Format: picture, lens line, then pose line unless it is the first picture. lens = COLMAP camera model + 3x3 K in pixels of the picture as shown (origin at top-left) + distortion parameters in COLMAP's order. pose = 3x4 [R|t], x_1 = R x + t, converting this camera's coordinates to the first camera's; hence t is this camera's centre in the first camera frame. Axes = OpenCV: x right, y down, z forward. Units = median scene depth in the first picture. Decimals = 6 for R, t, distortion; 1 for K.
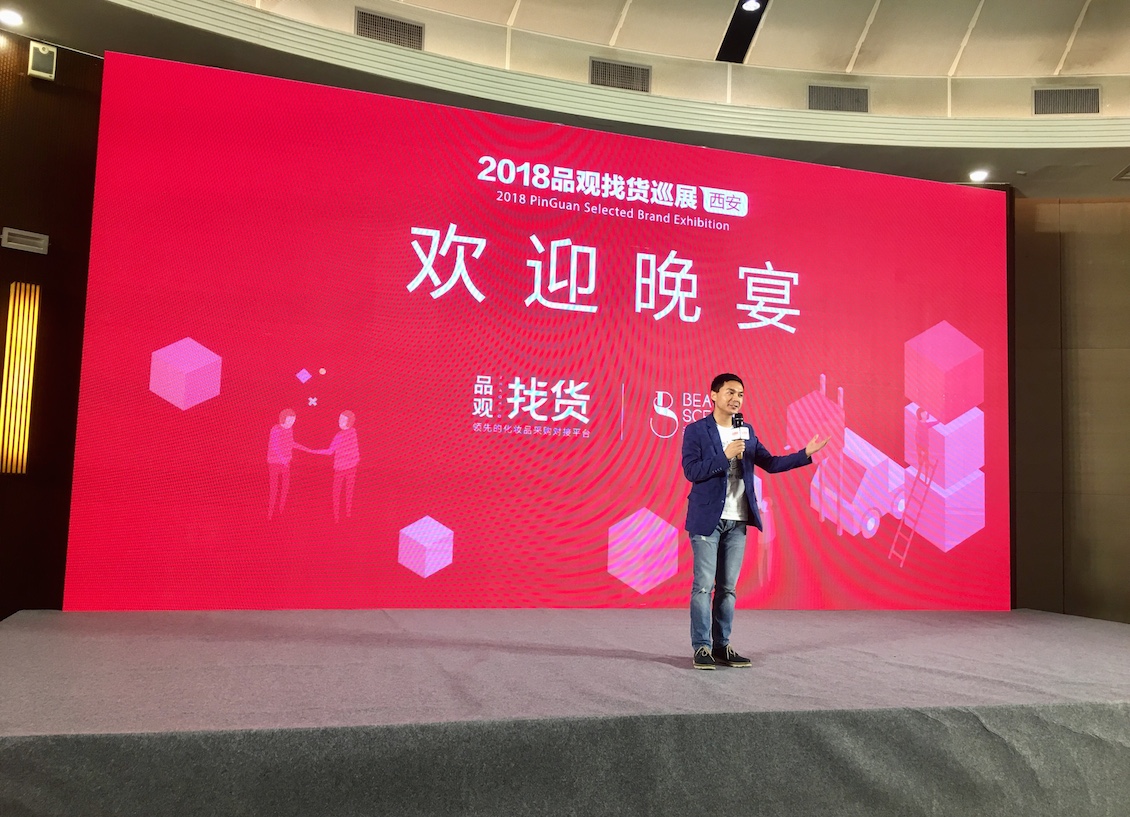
lens RADIAL K [[971.3, 0, 564.9], [0, 971.3, 422.0], [0, 0, 1]] dist [0.068248, -0.085018]
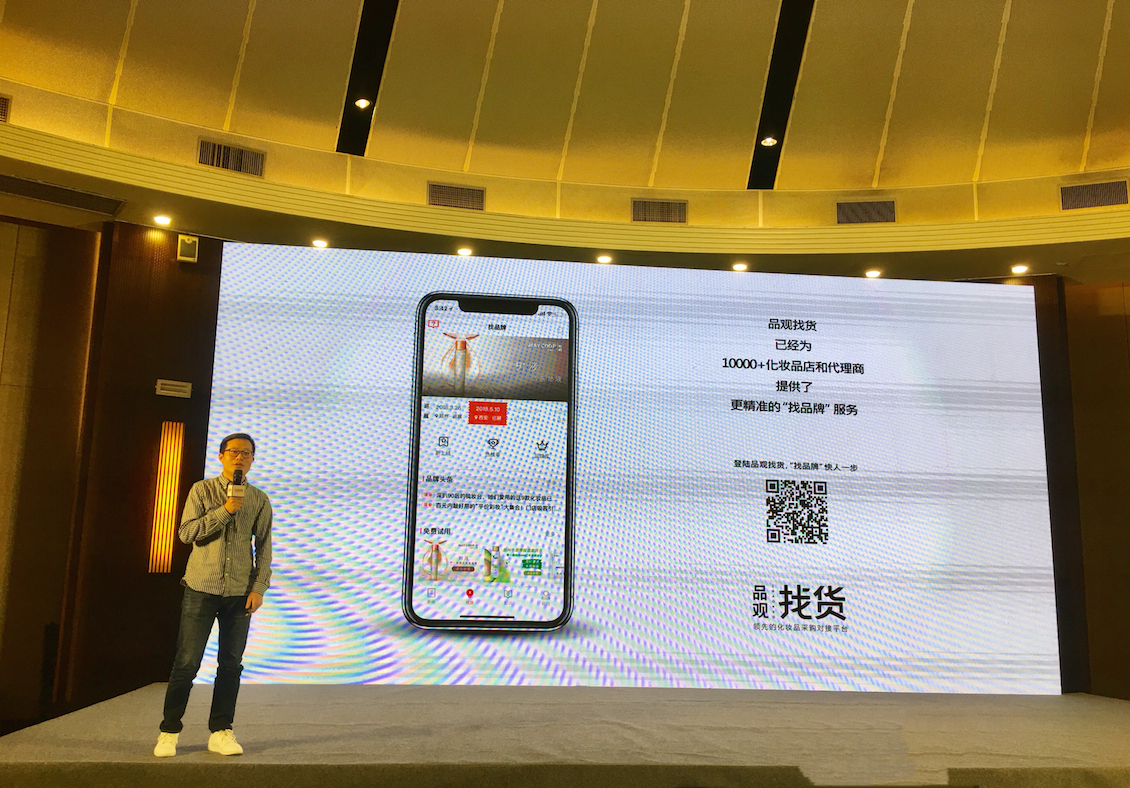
lens RADIAL K [[967.5, 0, 566.8], [0, 967.5, 426.5], [0, 0, 1]] dist [0.082791, -0.118446]
pose [[0.978493, -0.045105, -0.201287, 0.188356], [0.027772, 0.995723, -0.088118, -0.008411], [0.204401, 0.080633, 0.975561, -0.119628]]
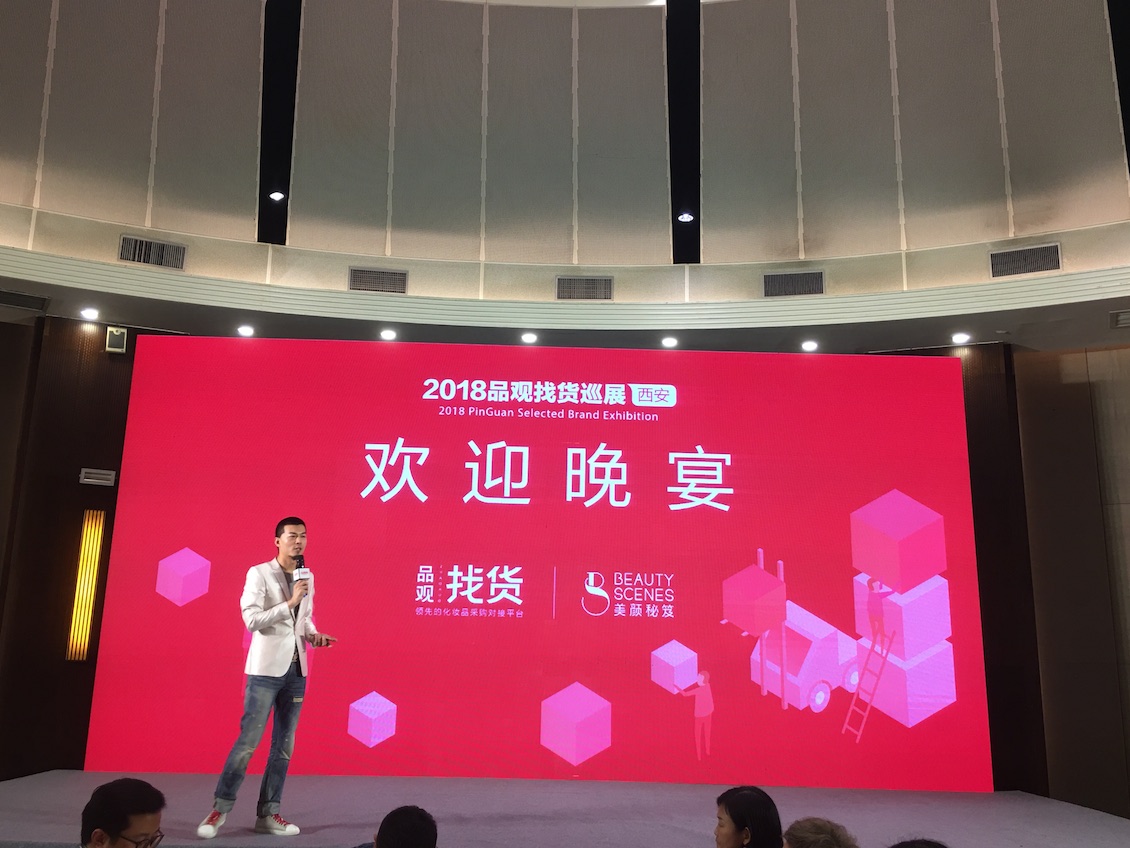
lens RADIAL K [[1059.0, 0, 565.0], [0, 1059.0, 424.0], [0, 0, 1]] dist [0.074624, -0.101321]
pose [[0.956779, -0.077063, -0.280418, 0.410775], [0.032801, 0.986695, -0.159240, -0.007060], [0.288959, 0.143159, 0.946577, -0.157024]]
